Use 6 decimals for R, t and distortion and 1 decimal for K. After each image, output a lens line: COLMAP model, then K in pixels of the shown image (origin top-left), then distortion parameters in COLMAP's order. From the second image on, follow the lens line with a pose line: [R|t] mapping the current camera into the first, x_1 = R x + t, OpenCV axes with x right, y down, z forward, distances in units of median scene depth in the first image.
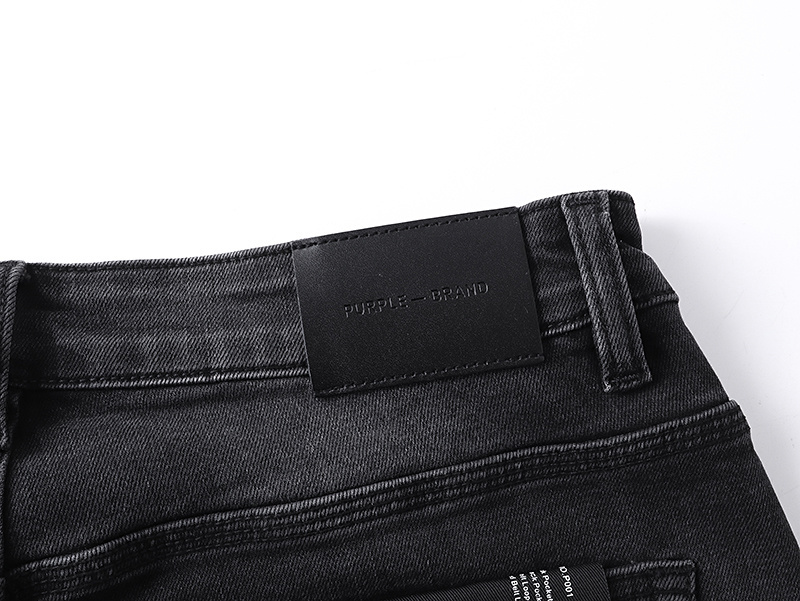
lens RADIAL K [[1027.4, 0, 400.7], [0, 1027.4, 300.0], [0, 0, 1]] dist [-0.013947, 0.000000]
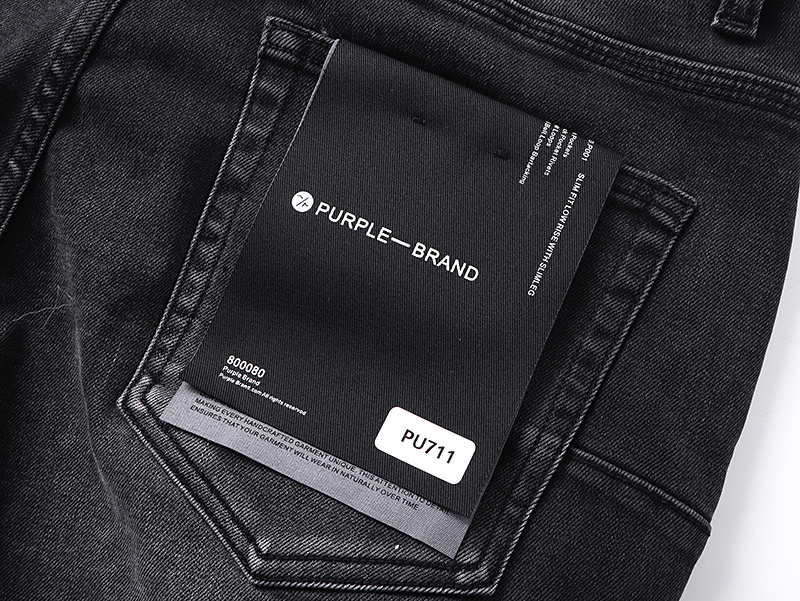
lens RADIAL K [[1027.4, 0, 399.3], [0, 1027.4, 300.6], [0, 0, 1]] dist [-0.013947, 0.000000]
pose [[0.833777, 0.530444, -0.153117, 0.246052], [-0.529534, 0.846808, 0.050103, 0.461444], [0.156237, 0.039305, 0.986937, -0.122131]]
